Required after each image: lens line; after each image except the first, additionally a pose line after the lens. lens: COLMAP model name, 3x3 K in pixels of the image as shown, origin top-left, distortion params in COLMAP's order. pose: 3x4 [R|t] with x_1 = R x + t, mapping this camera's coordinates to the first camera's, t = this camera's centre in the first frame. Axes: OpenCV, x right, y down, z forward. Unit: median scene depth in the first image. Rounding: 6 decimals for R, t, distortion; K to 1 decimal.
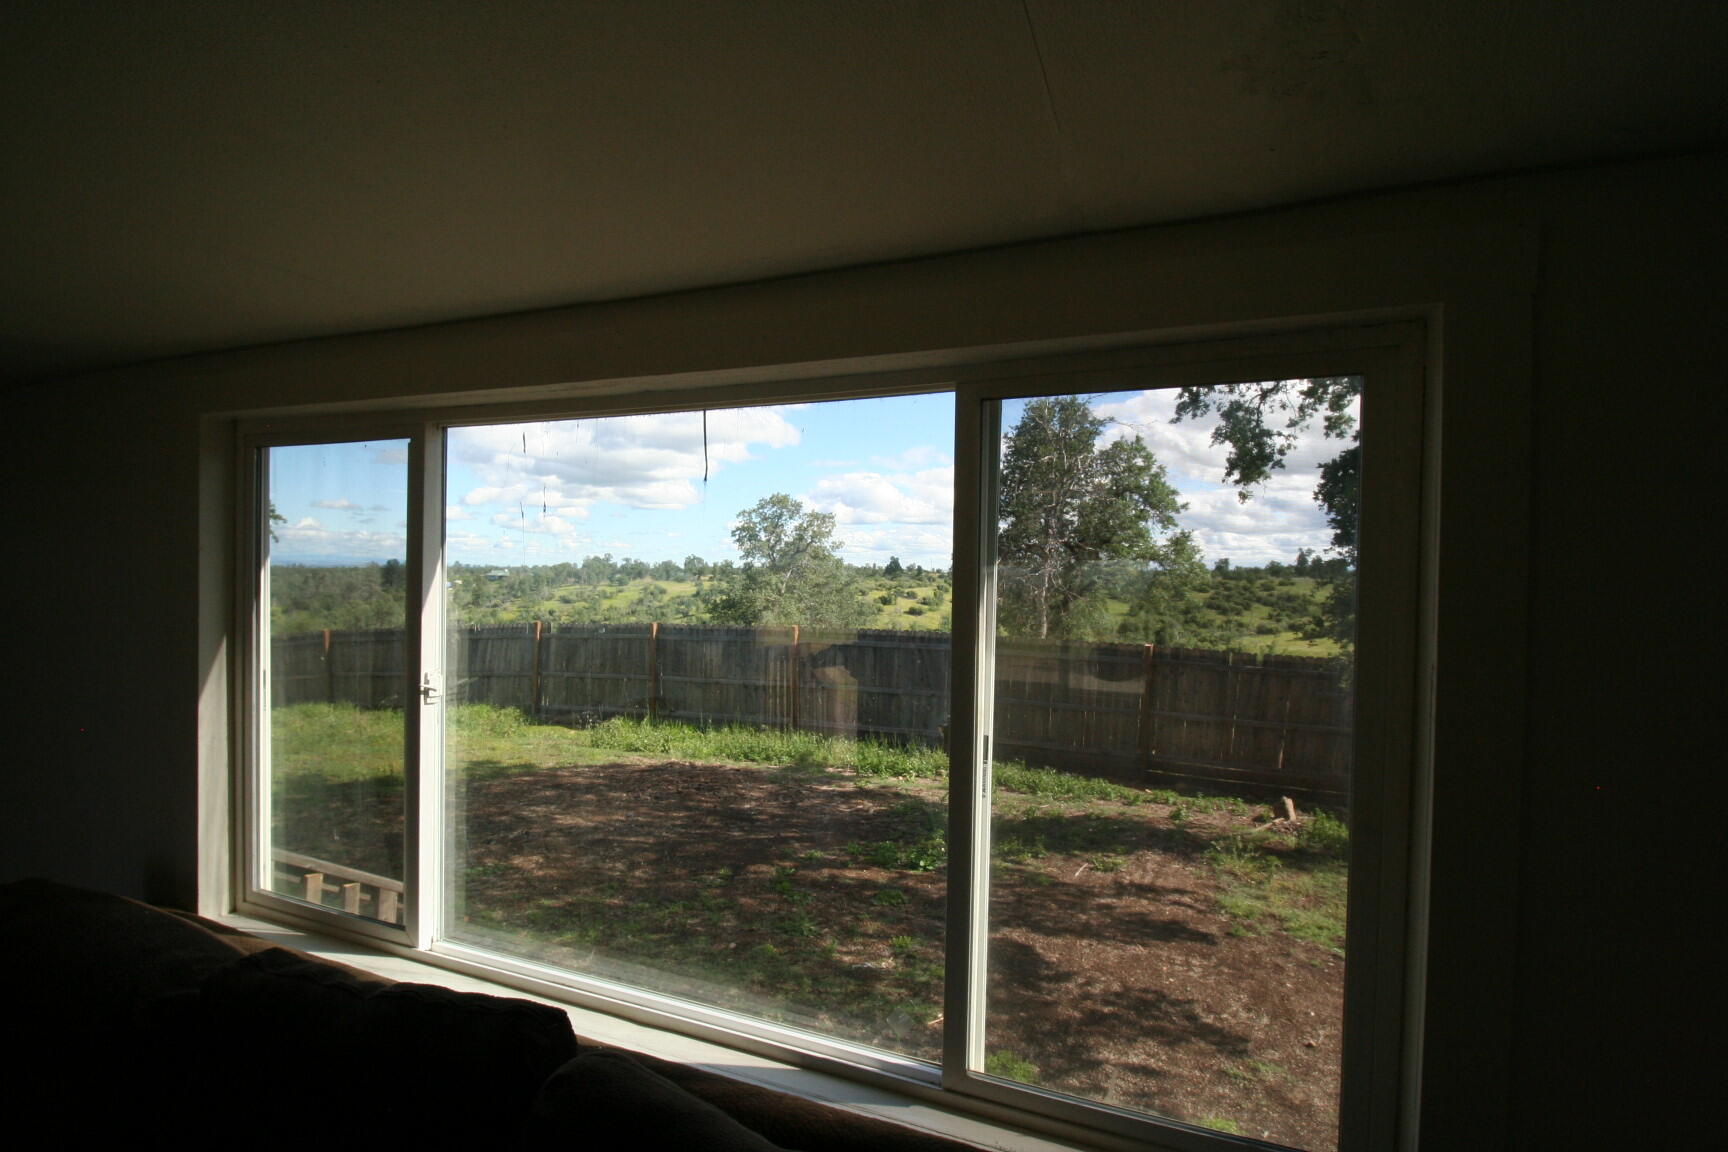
lens RADIAL K [[802.9, 0, 855.2], [0, 802.9, 581.8], [0, 0, 1]] dist [0.000816, -0.014842]
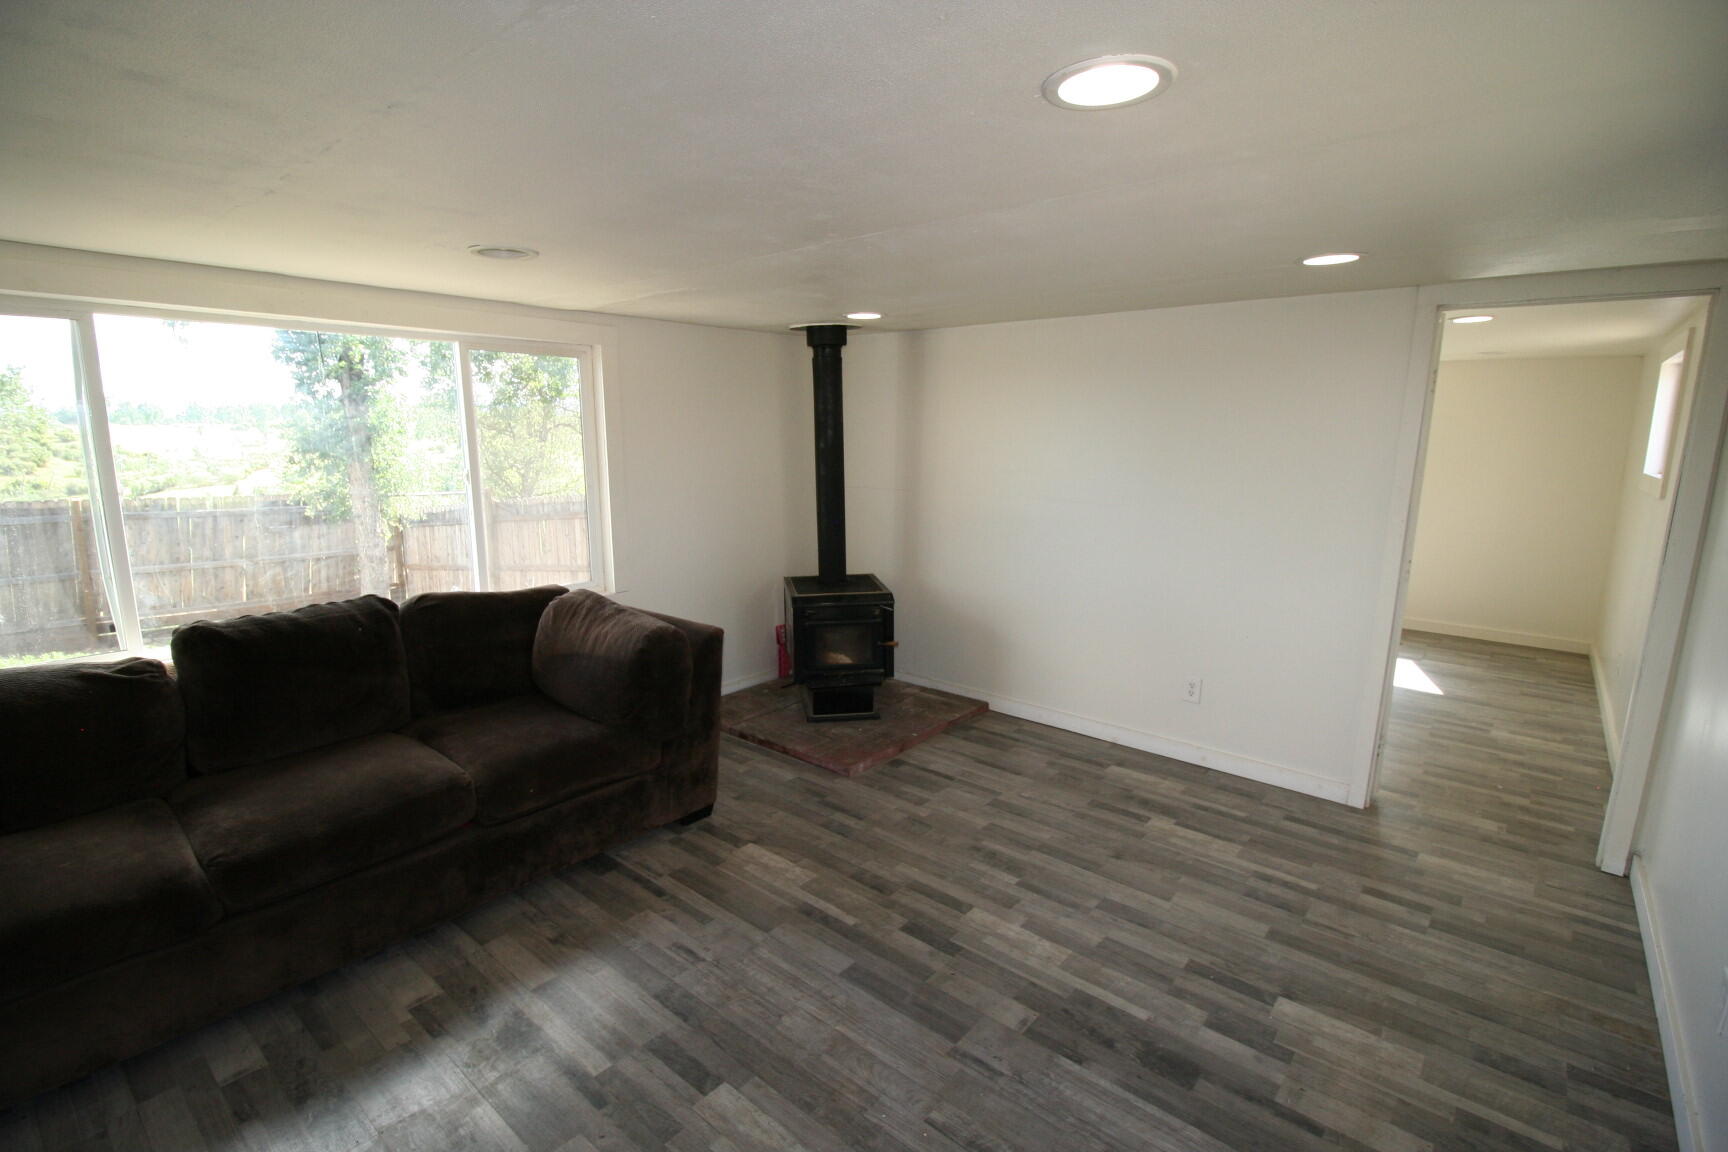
lens RADIAL K [[802.9, 0, 855.2], [0, 802.9, 581.8], [0, 0, 1]] dist [0.000816, -0.014842]
pose [[0.307283, -0.185206, 0.933422, -0.242924], [0.005506, 0.981208, 0.192875, 0.003103], [-0.951602, -0.054128, 0.302528, -0.126839]]
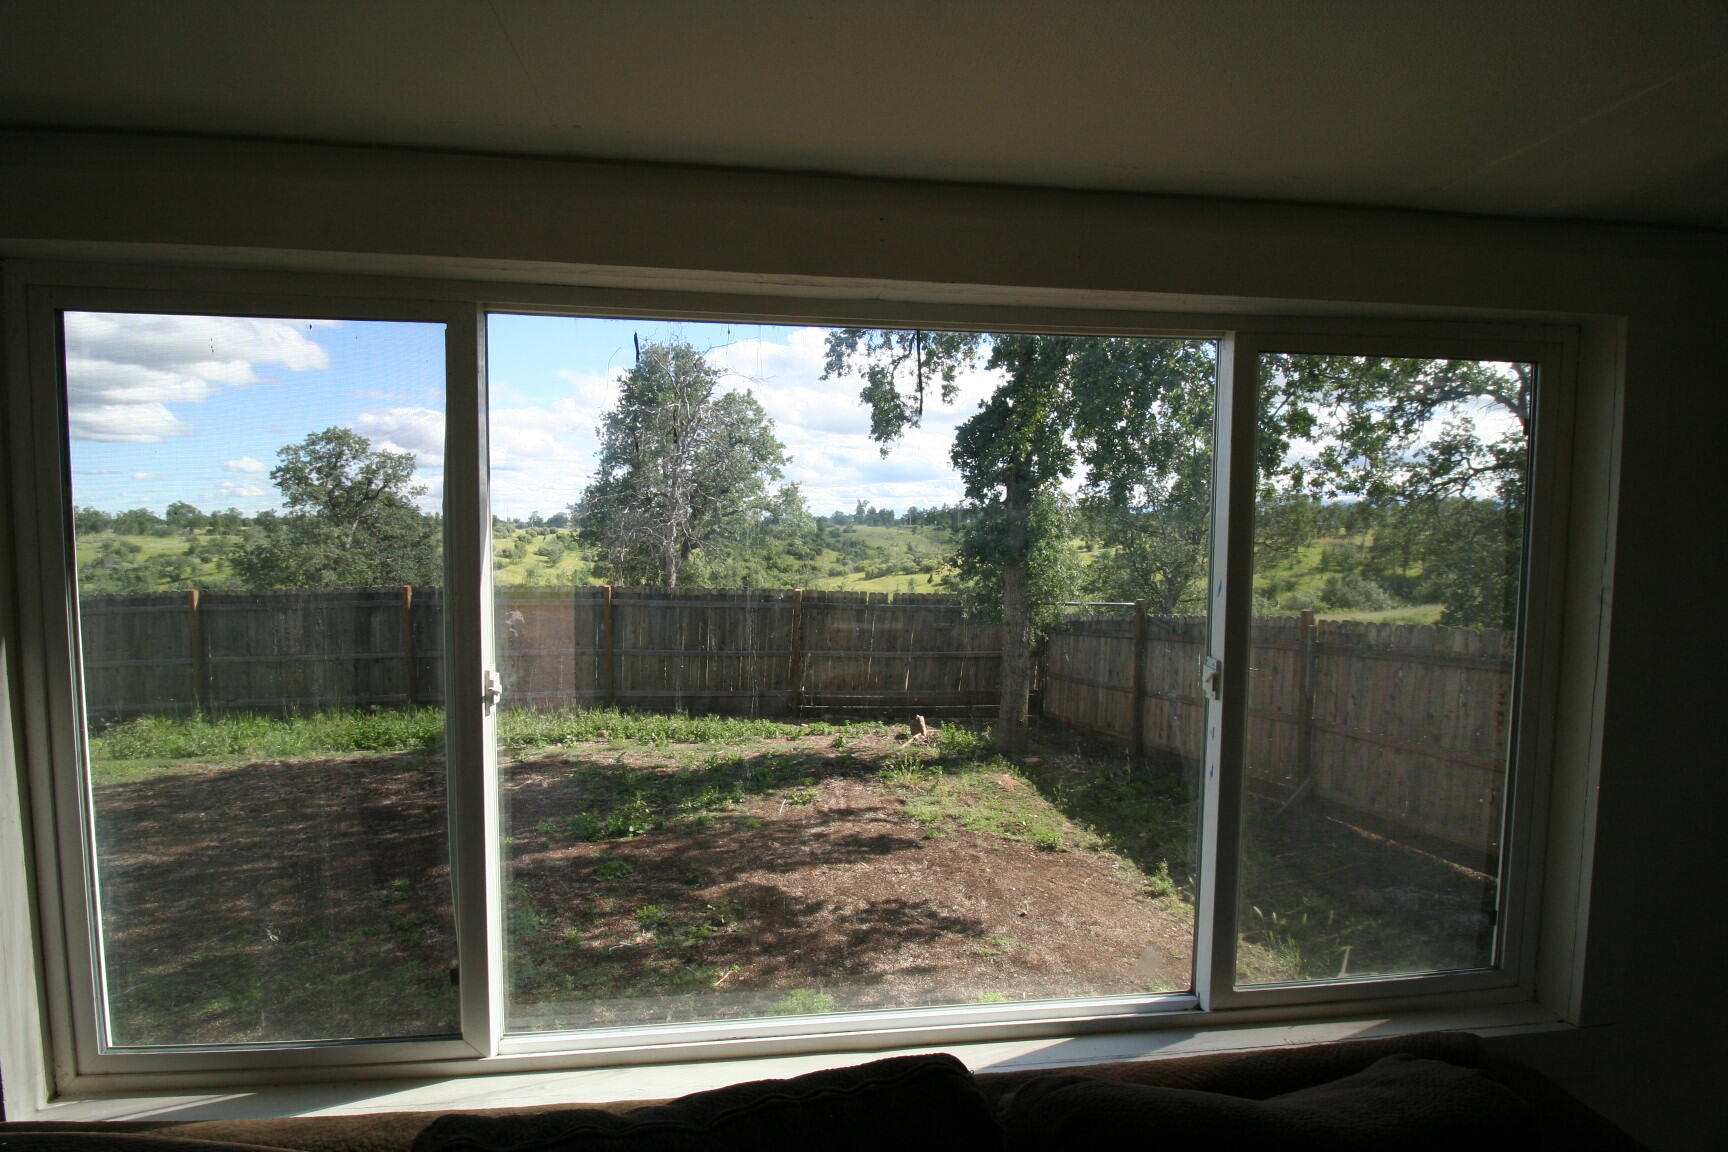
lens RADIAL K [[802.9, 0, 855.2], [0, 802.9, 581.8], [0, 0, 1]] dist [0.000816, -0.014842]
pose [[0.875236, -0.040197, 0.482023, -0.090936], [0.009777, 0.997807, 0.065457, -0.000758], [-0.483598, -0.052578, 0.873710, 0.038352]]
